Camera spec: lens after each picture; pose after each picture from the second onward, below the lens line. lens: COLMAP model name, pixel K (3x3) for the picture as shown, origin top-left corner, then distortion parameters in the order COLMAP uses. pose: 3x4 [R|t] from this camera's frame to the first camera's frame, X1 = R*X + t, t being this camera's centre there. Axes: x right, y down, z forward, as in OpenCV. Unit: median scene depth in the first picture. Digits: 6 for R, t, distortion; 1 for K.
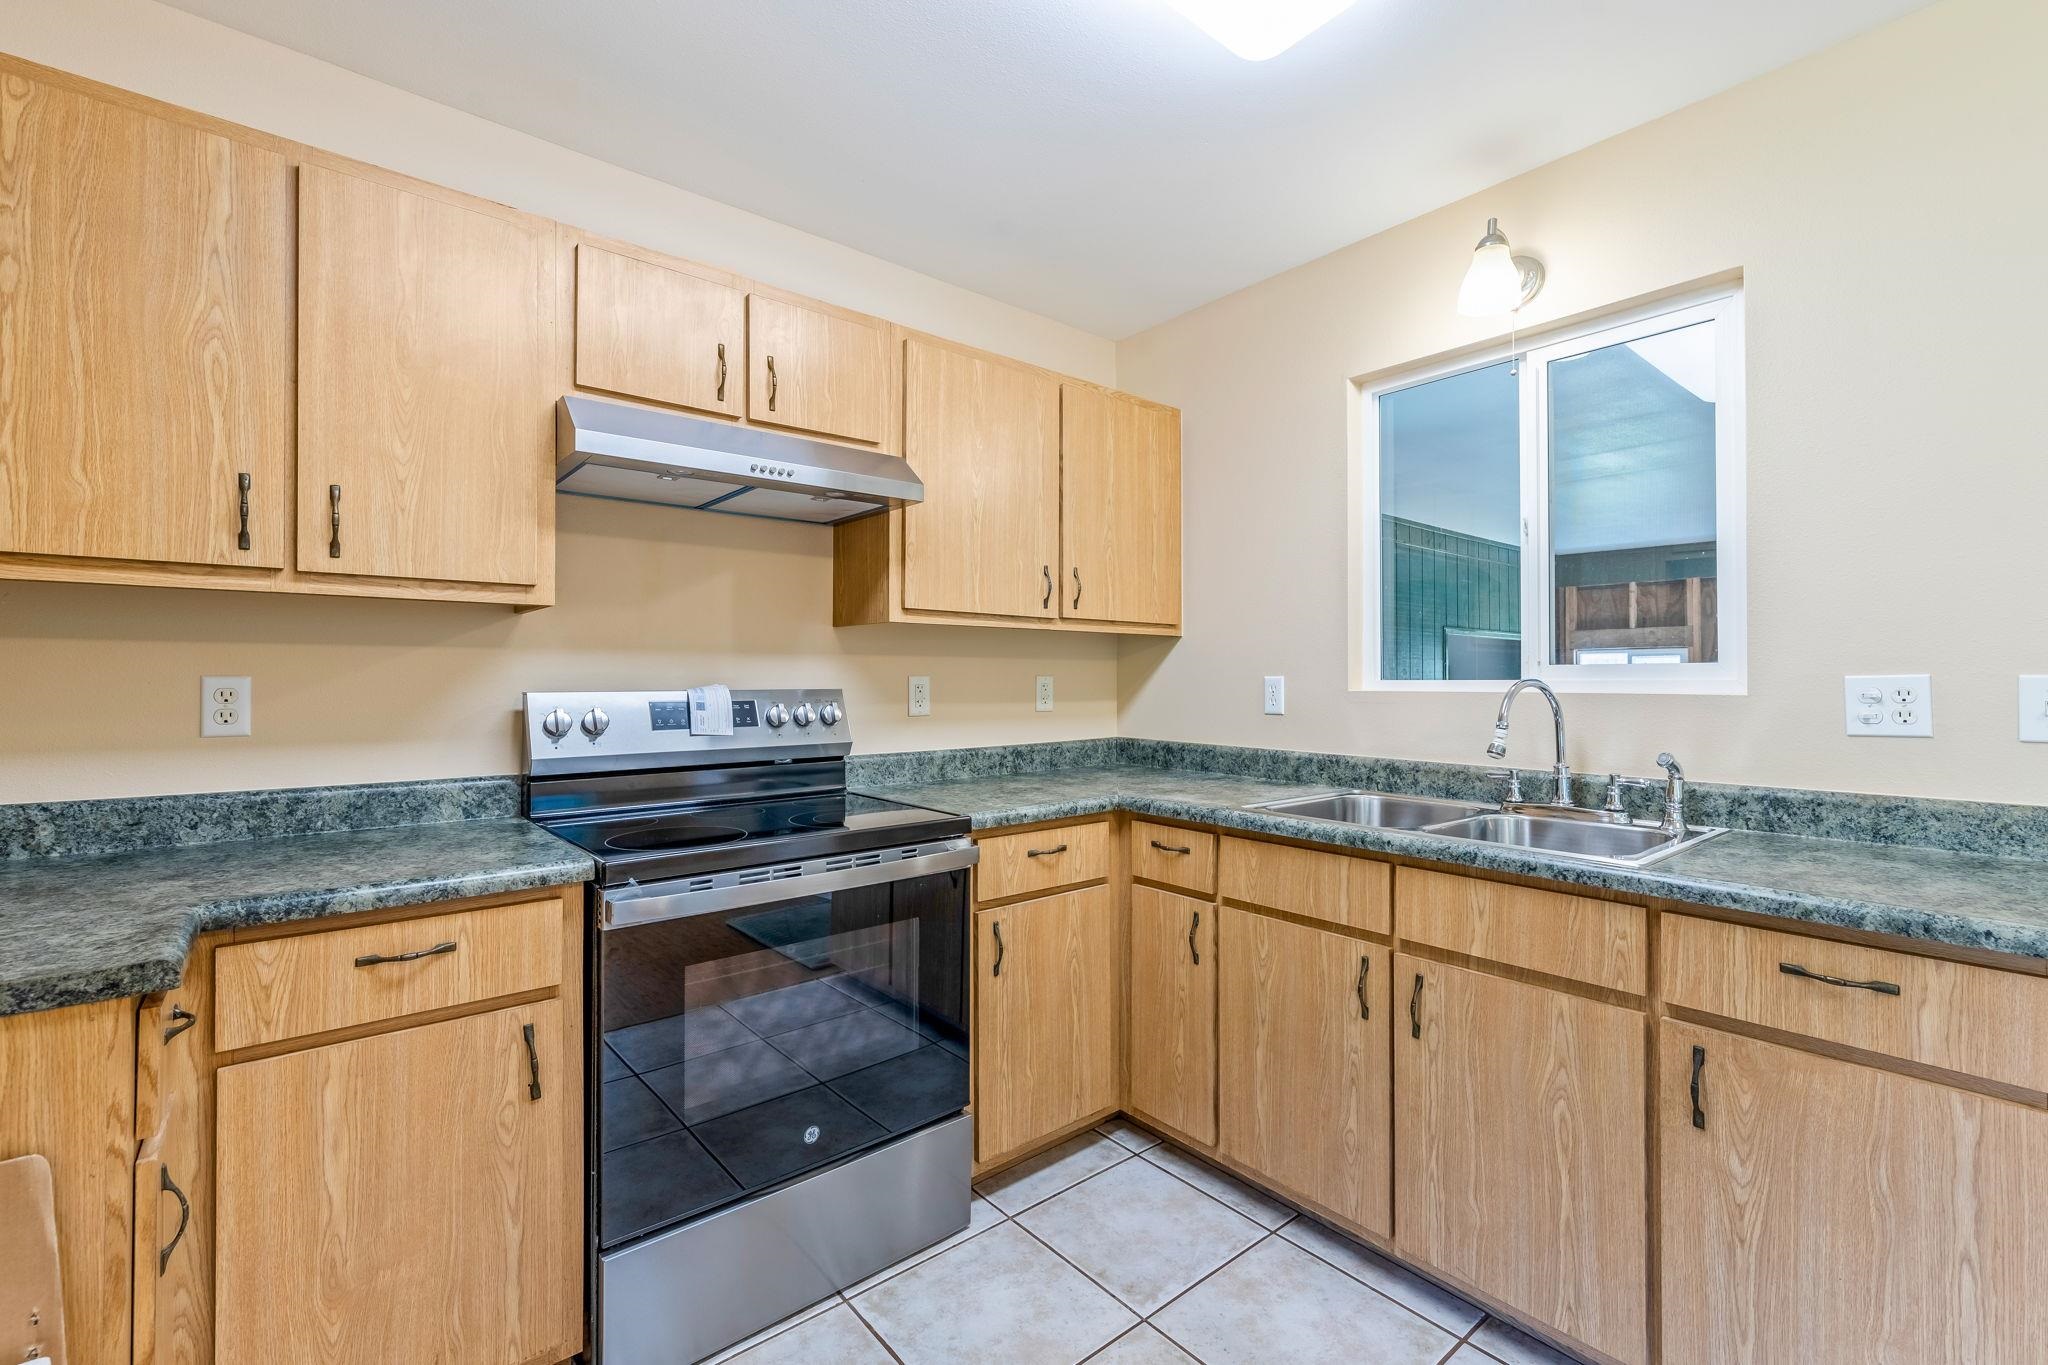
lens RADIAL K [[876.9, 0, 1029.6], [0, 876.9, 668.2], [0, 0, 1]] dist [0.000037, -0.000094]
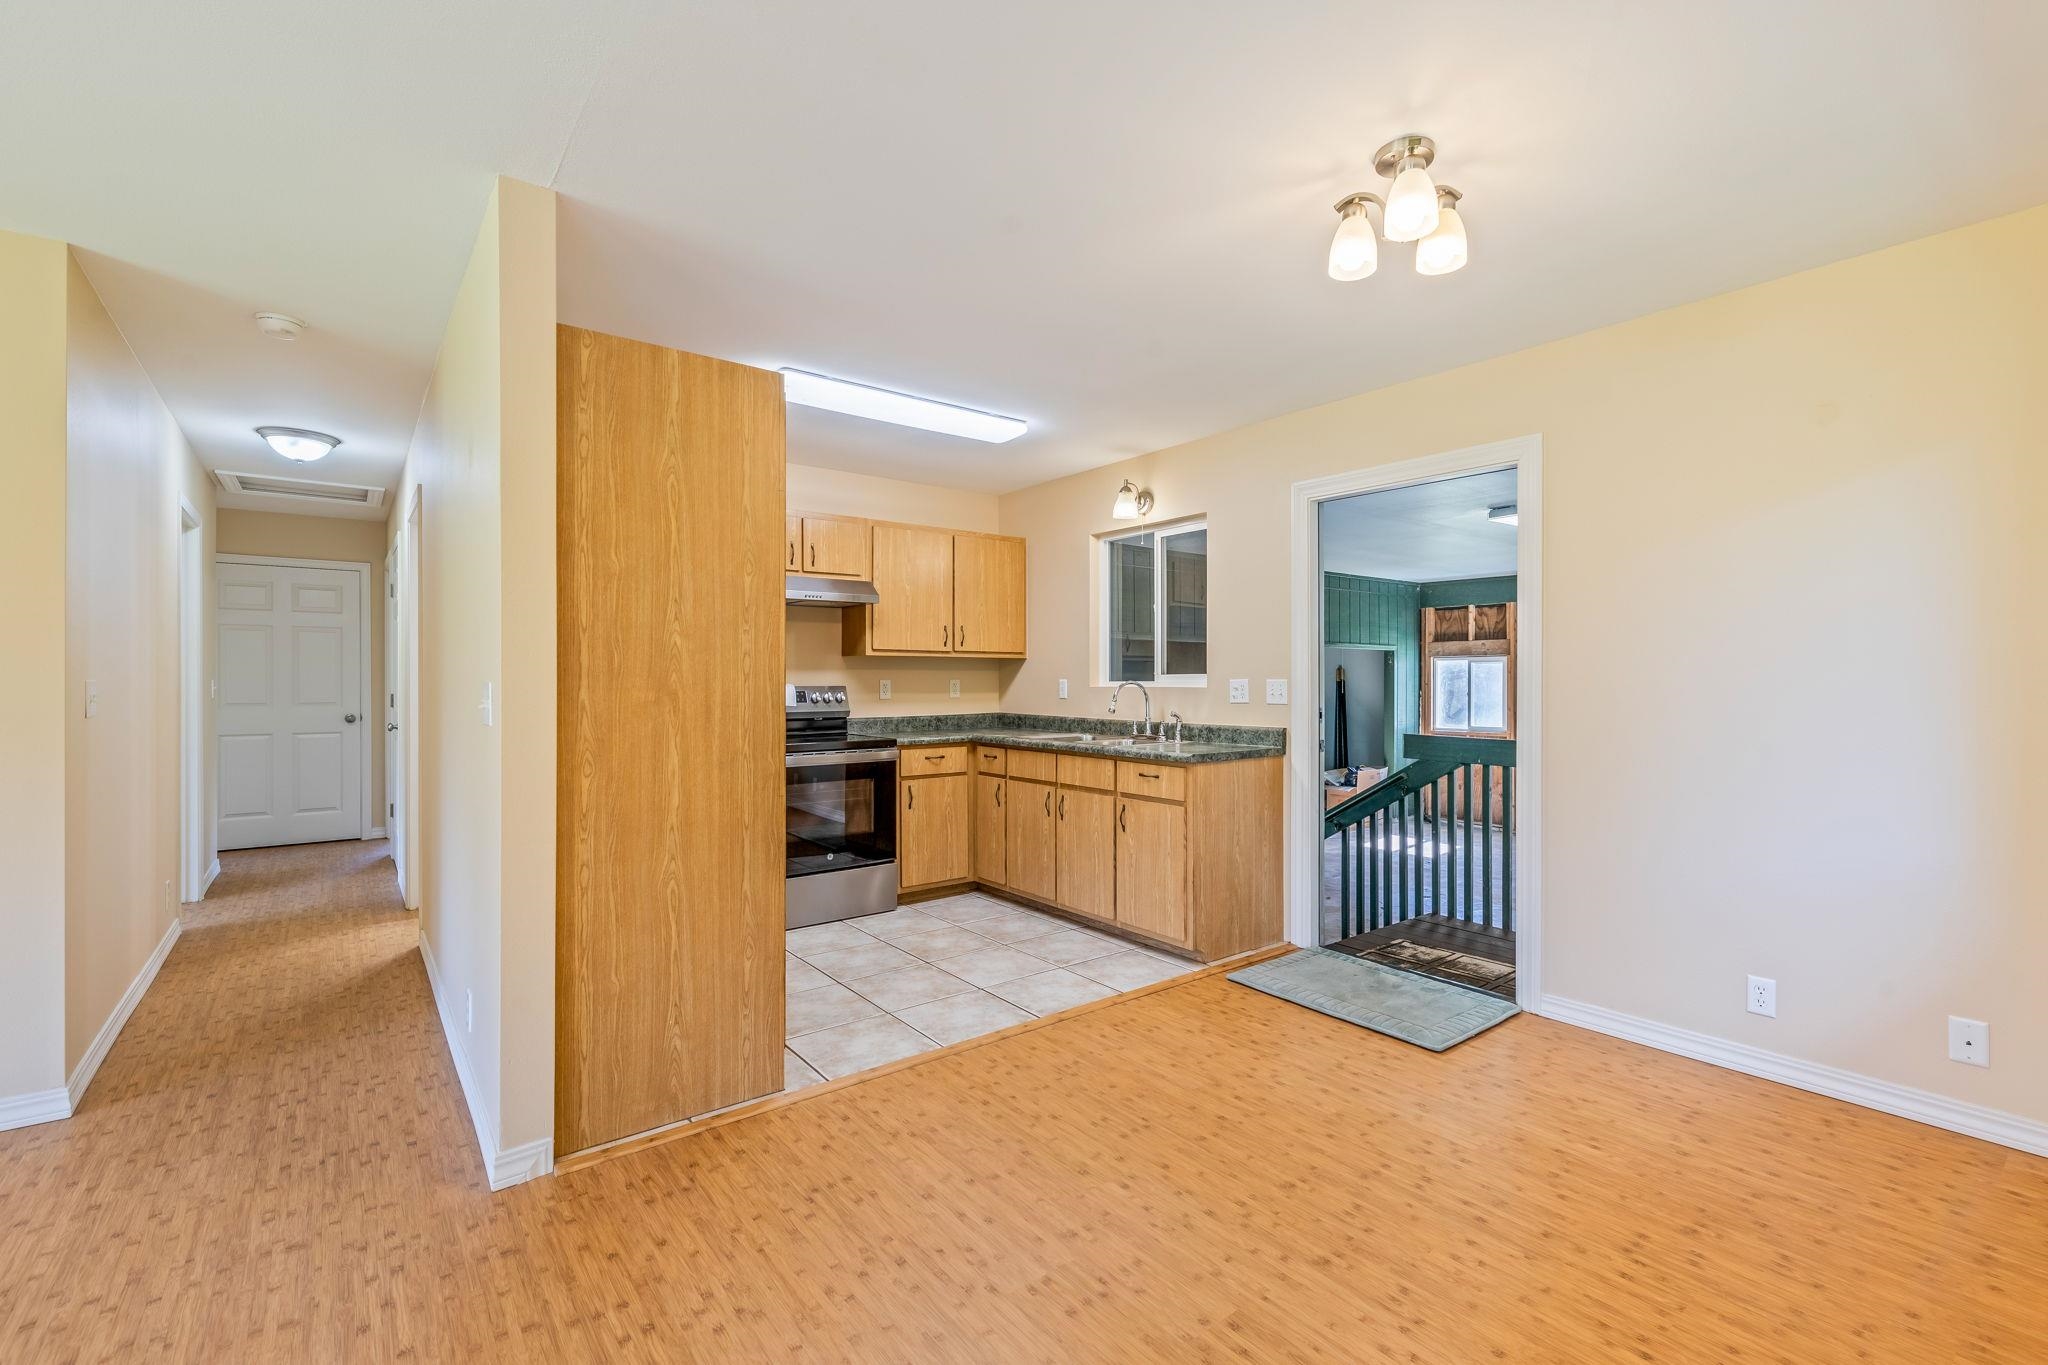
lens RADIAL K [[886.1, 0, 1040.5], [0, 886.1, 675.7], [0, 0, 1]] dist [-0.000198, -0.000272]
pose [[0.999656, -0.001272, -0.026178, 0.345221], [0.001471, 0.999970, 0.007583, -0.018224], [0.026168, -0.007619, 0.999629, -1.245687]]
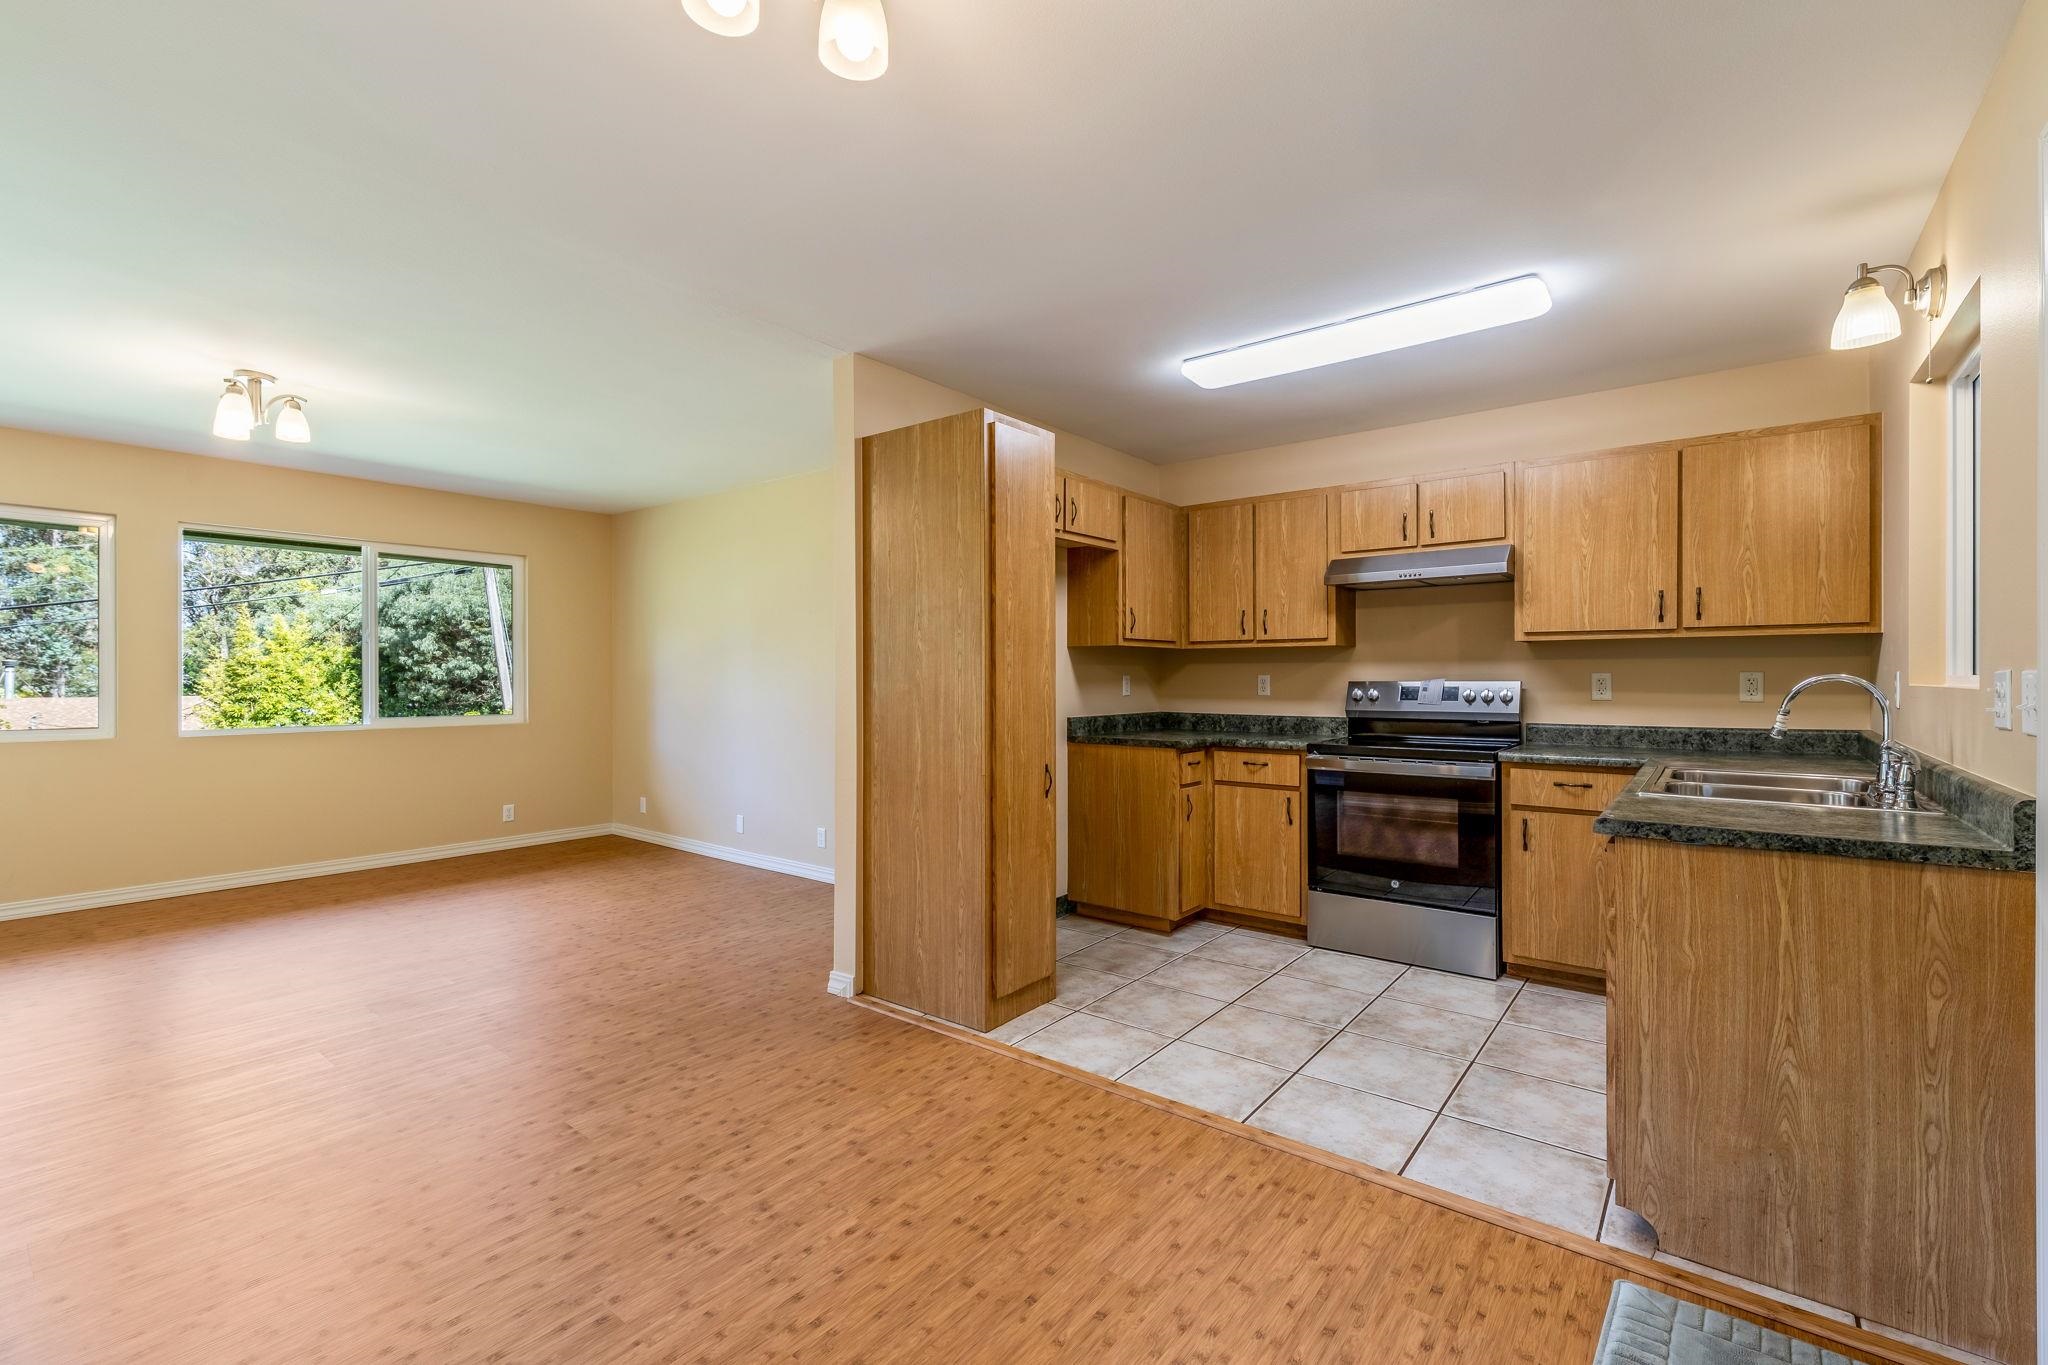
lens RADIAL K [[886.1, 0, 1040.5], [0, 886.1, 675.7], [0, 0, 1]] dist [-0.000198, -0.000272]
pose [[0.215055, -0.000583, -0.976602, 1.331655], [0.014753, 0.999888, 0.002652, -0.004651], [0.976491, -0.014978, 0.215039, -0.256693]]
